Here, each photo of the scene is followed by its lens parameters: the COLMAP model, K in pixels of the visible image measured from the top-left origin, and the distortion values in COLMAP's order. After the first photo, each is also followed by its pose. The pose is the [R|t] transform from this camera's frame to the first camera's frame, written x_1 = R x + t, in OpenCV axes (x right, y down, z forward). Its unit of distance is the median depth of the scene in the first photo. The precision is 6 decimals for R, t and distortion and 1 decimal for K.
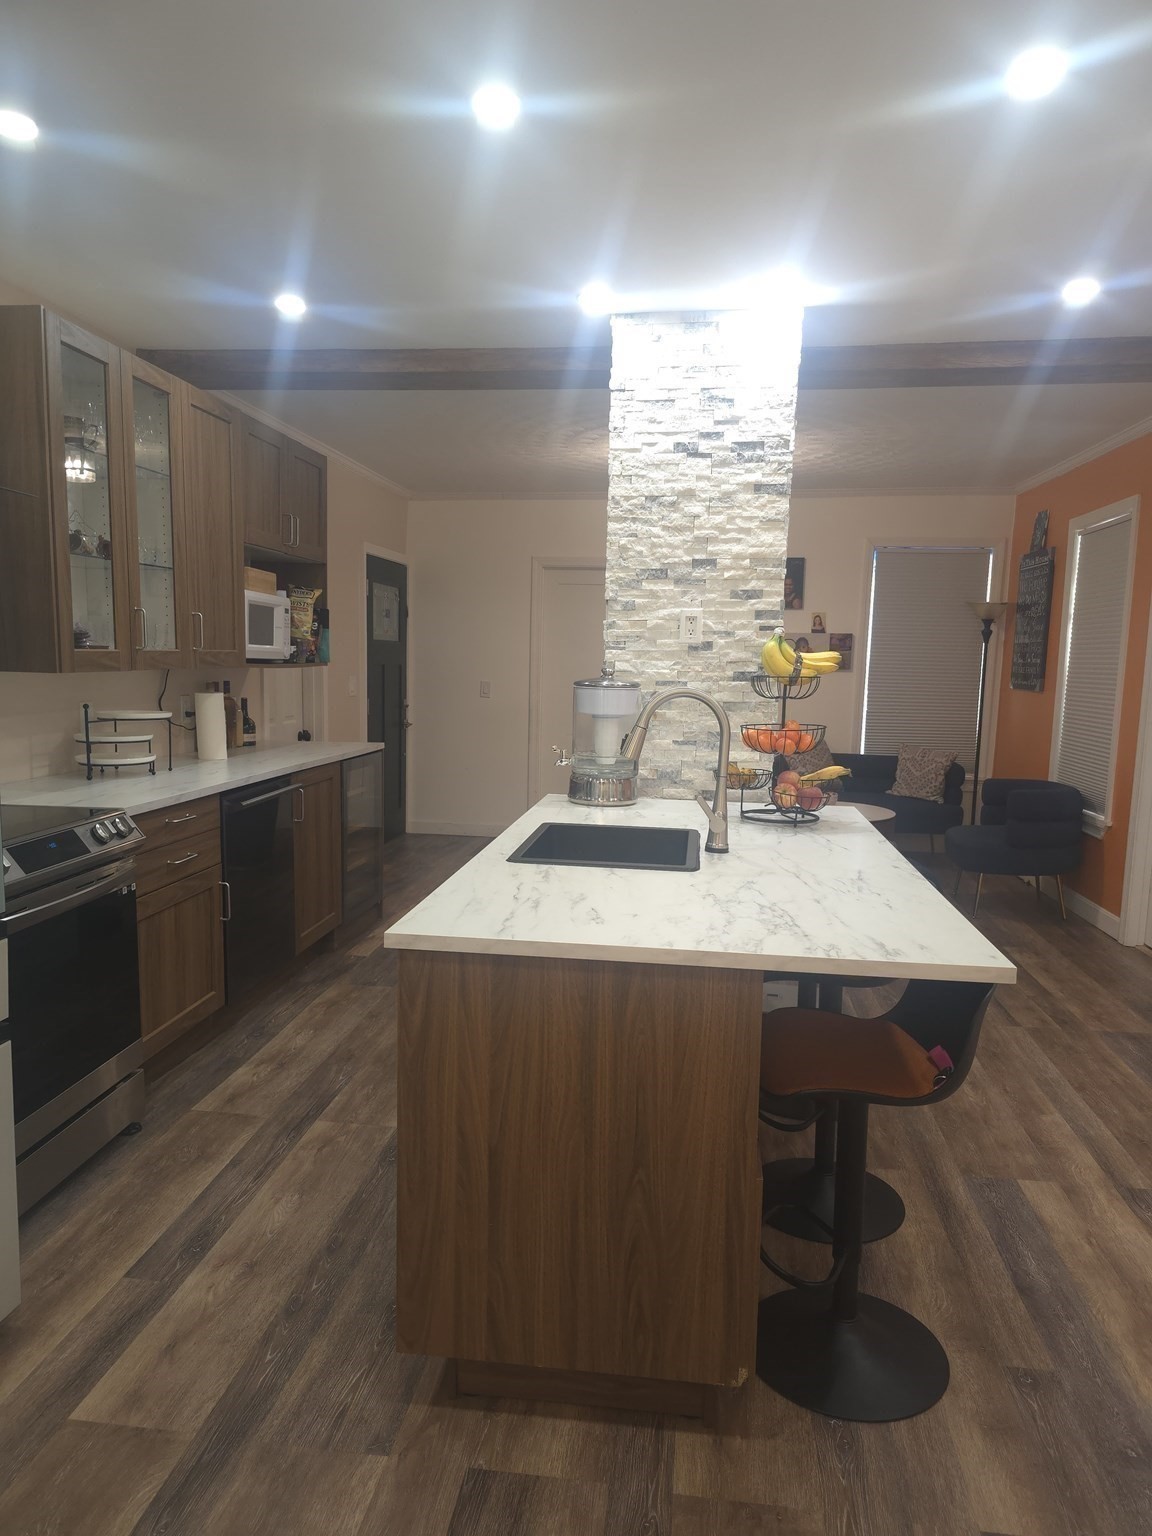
lens RADIAL K [[1039.1, 0, 564.7], [0, 1039.1, 792.8], [0, 0, 1]] dist [0.054099, -0.050860]
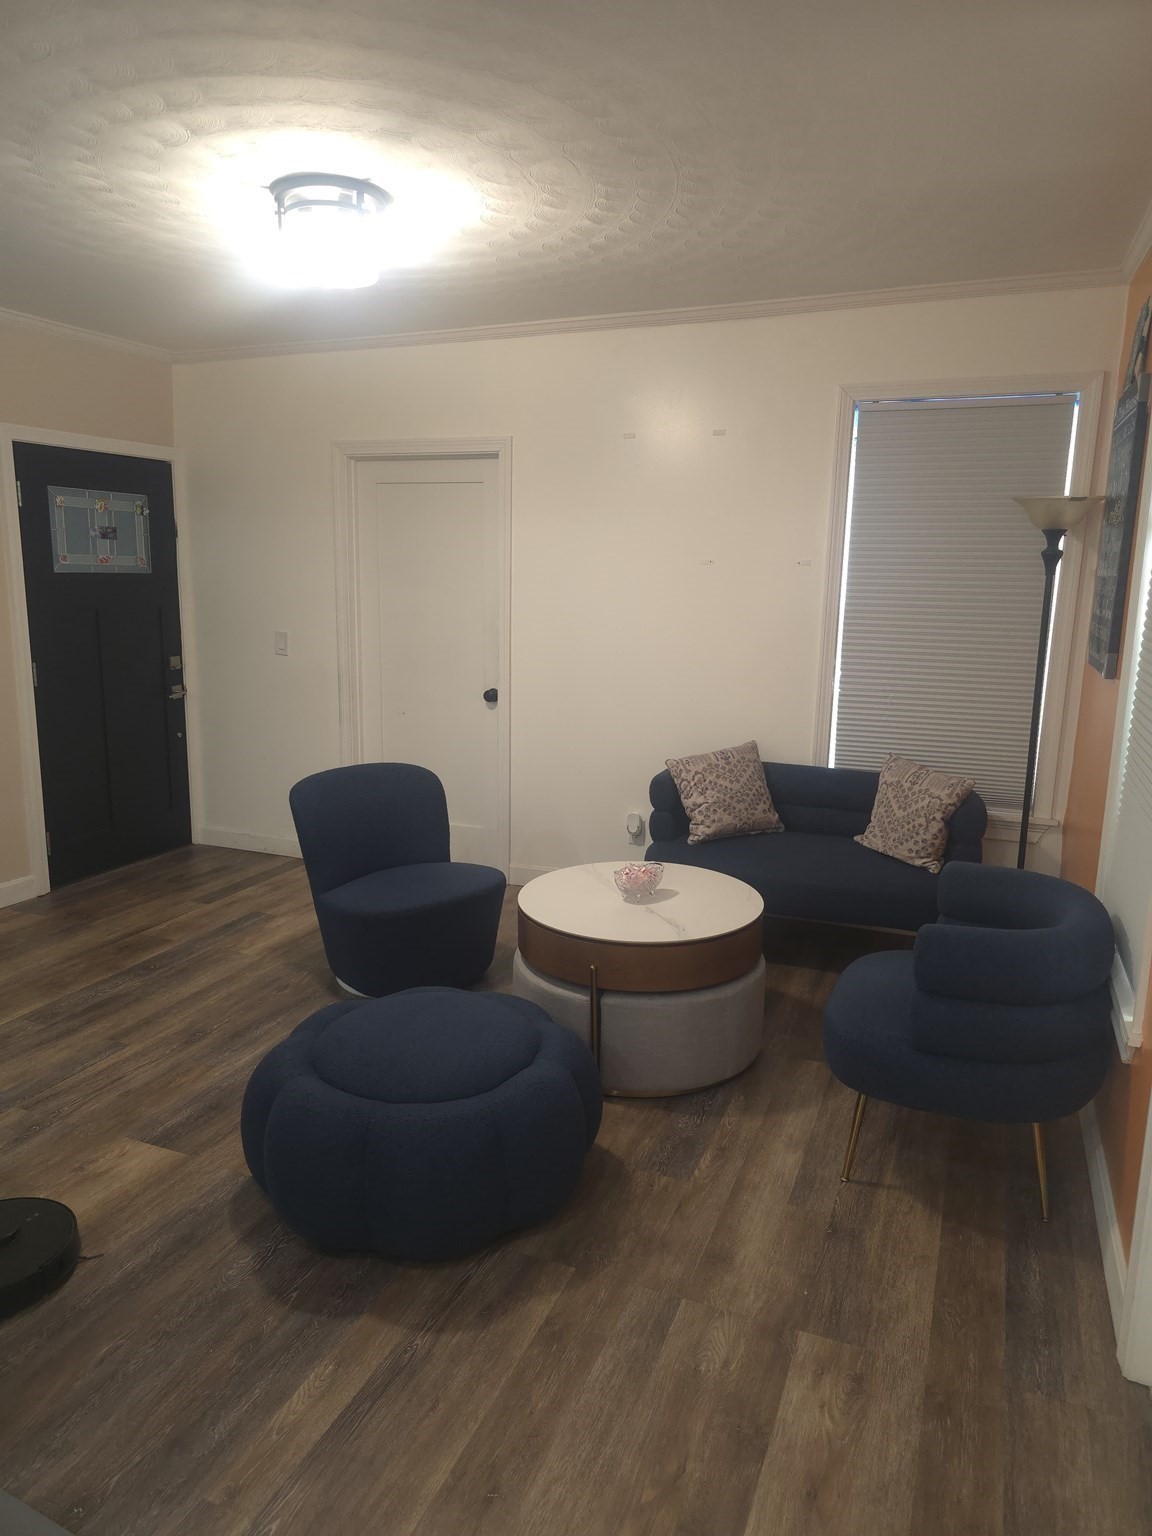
lens RADIAL K [[1039.1, 0, 578.7], [0, 1039.1, 769.2], [0, 0, 1]] dist [0.054099, -0.050860]
pose [[0.969573, 0.041778, -0.241209, 0.612361], [-0.027433, 0.997666, 0.062529, -0.143642], [0.243259, -0.054009, 0.968457, 0.847413]]
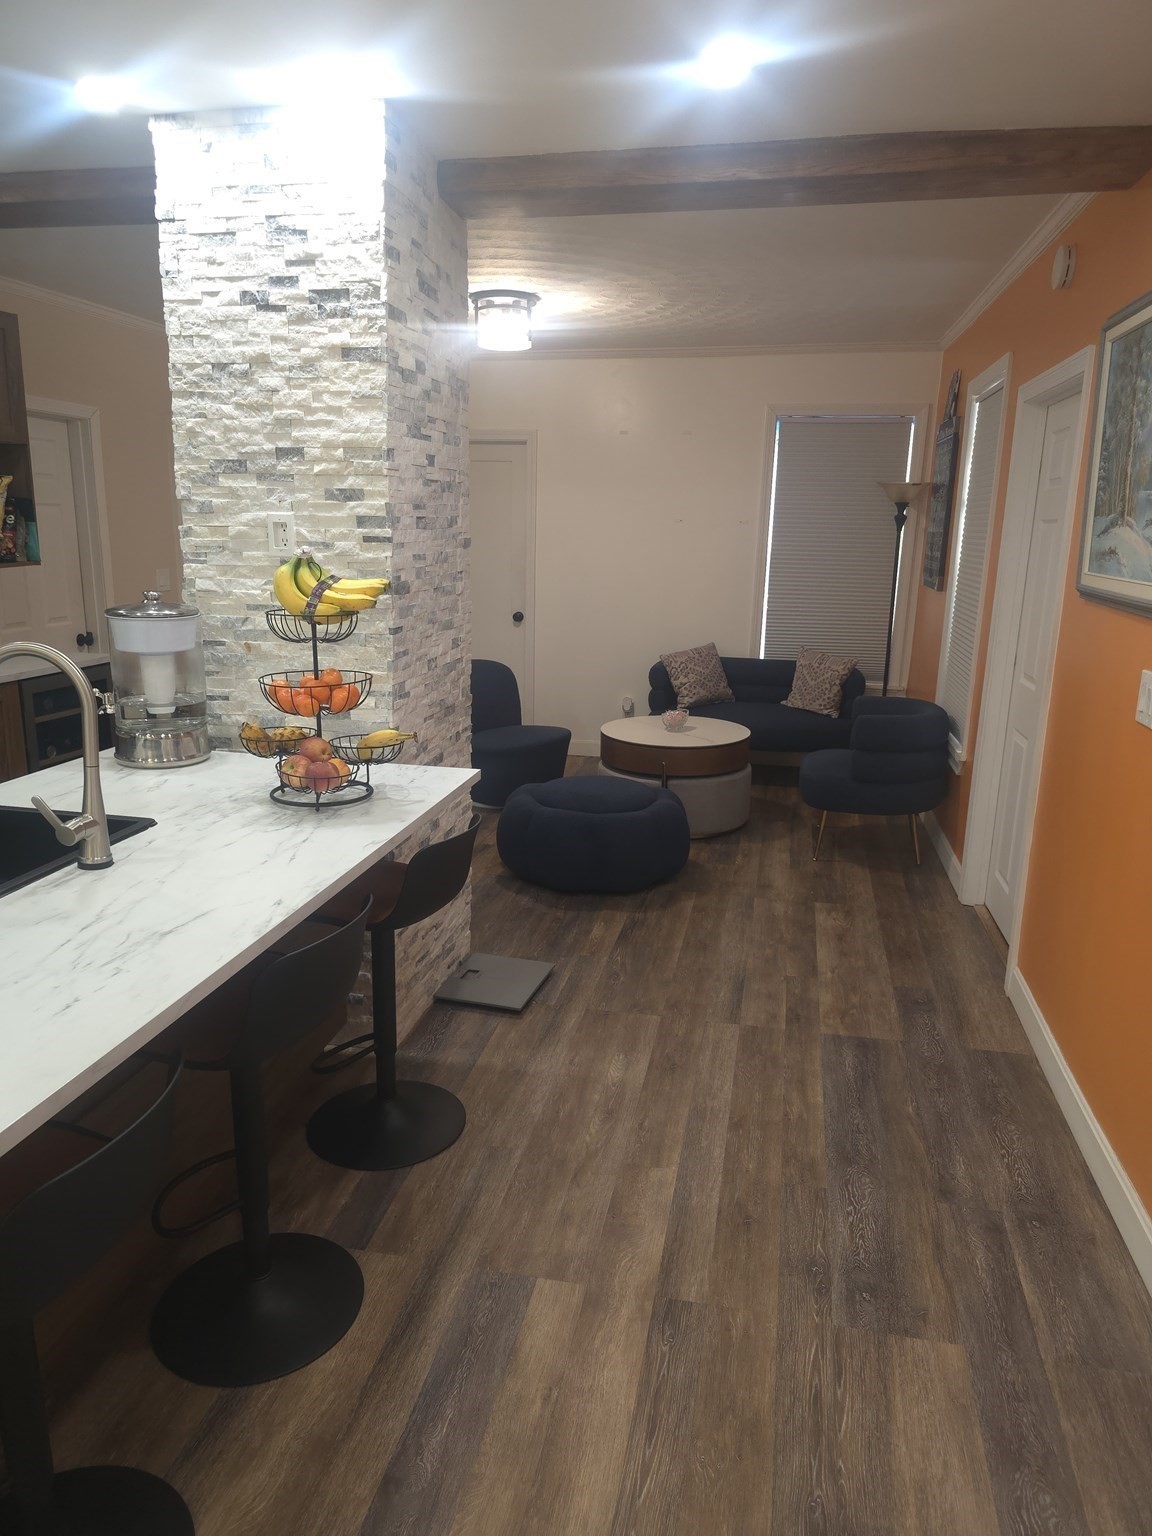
lens RADIAL K [[1039.1, 0, 576.9], [0, 1039.1, 768.8], [0, 0, 1]] dist [0.054099, -0.050860]
pose [[0.997478, 0.015794, -0.069191, 0.405519], [-0.008689, 0.994766, 0.101813, -0.067734], [0.070437, -0.100955, 0.992394, 0.218252]]
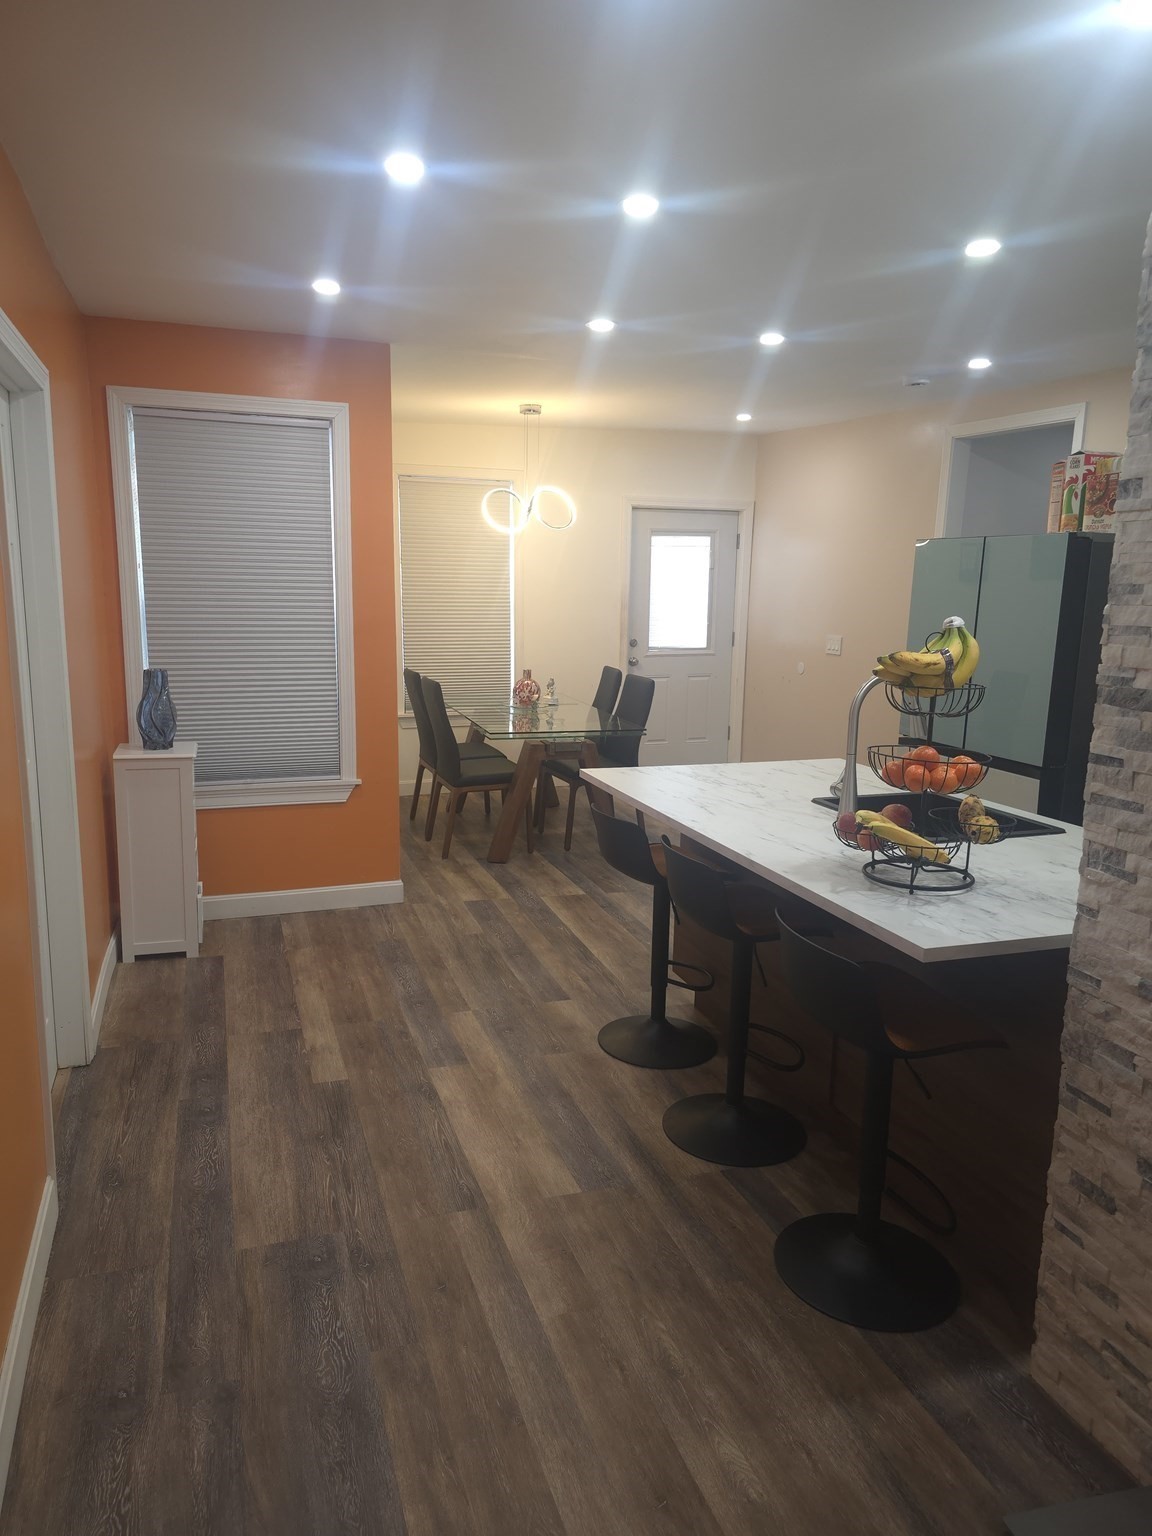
lens RADIAL K [[1039.1, 0, 563.2], [0, 1039.1, 765.1], [0, 0, 1]] dist [0.054099, -0.050860]
pose [[-0.895958, 0.041151, -0.442227, 0.678122], [-0.093241, 0.956082, 0.277873, -0.208835], [0.434240, 0.290197, -0.852773, 1.350483]]
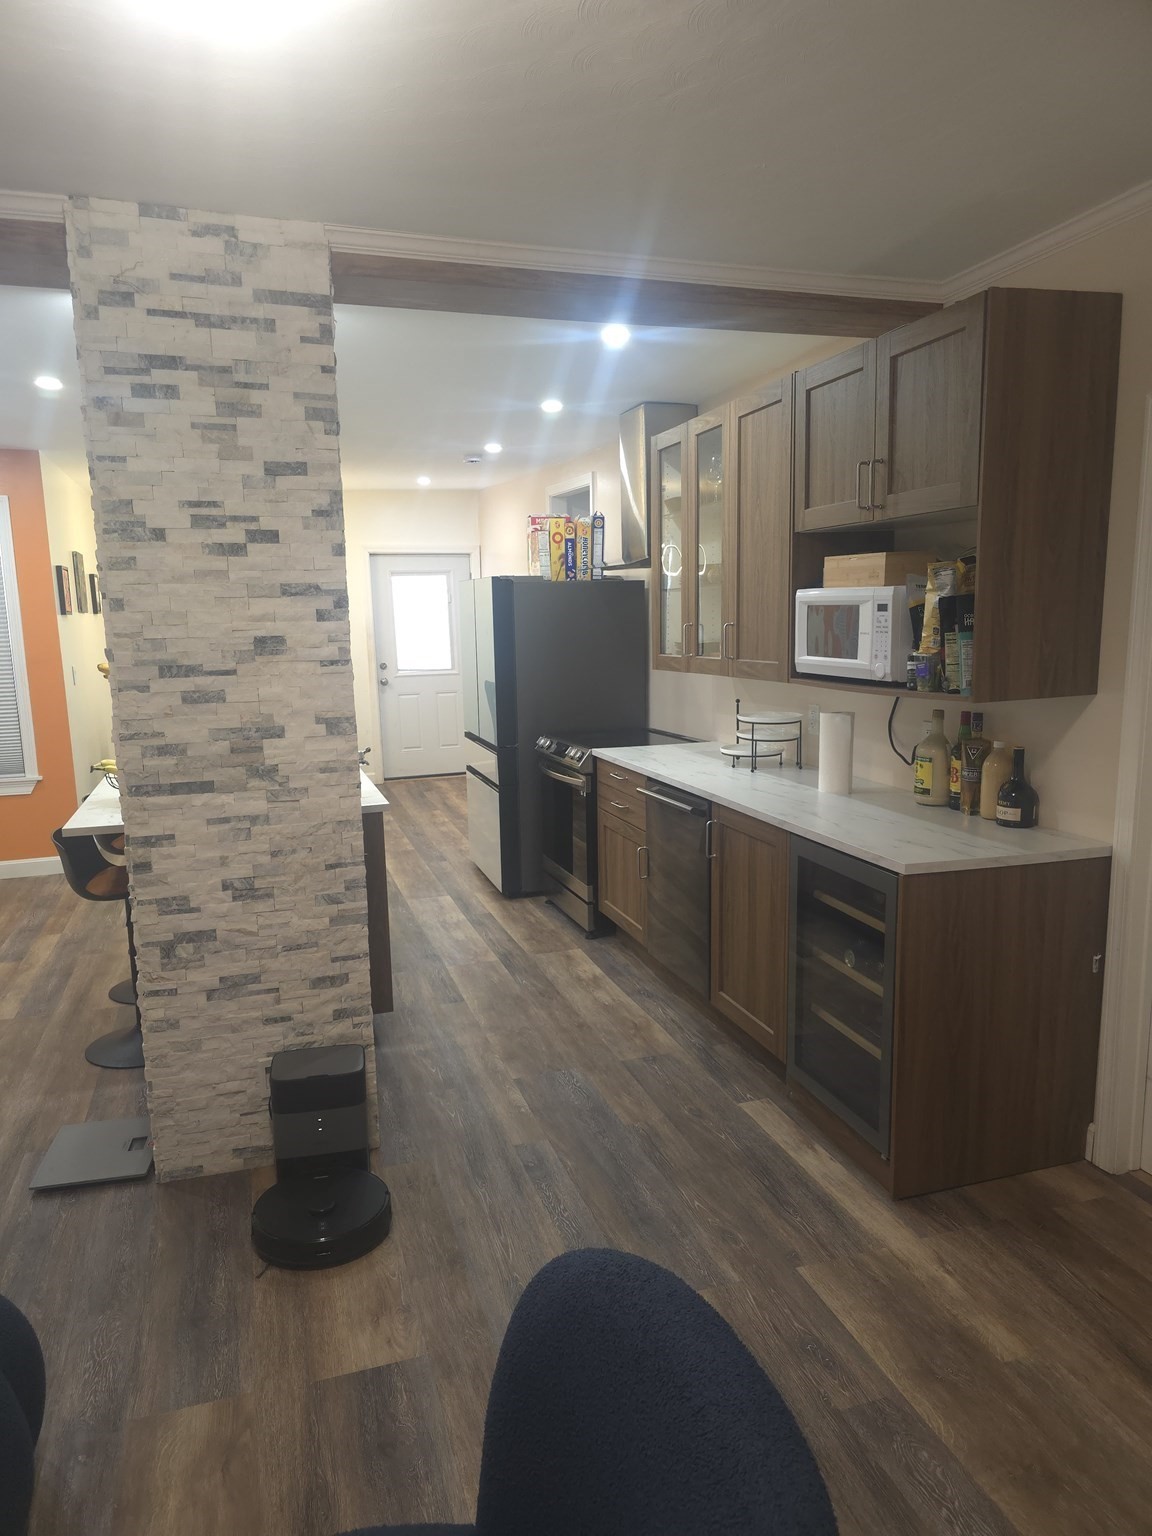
lens RADIAL K [[1039.1, 0, 573.3], [0, 1039.1, 783.4], [0, 0, 1]] dist [0.054099, -0.050860]
pose [[-0.903351, 0.066827, -0.423664, 0.259189], [-0.056082, 0.960902, 0.271149, -0.314000], [0.425219, 0.268703, -0.864284, 2.017928]]
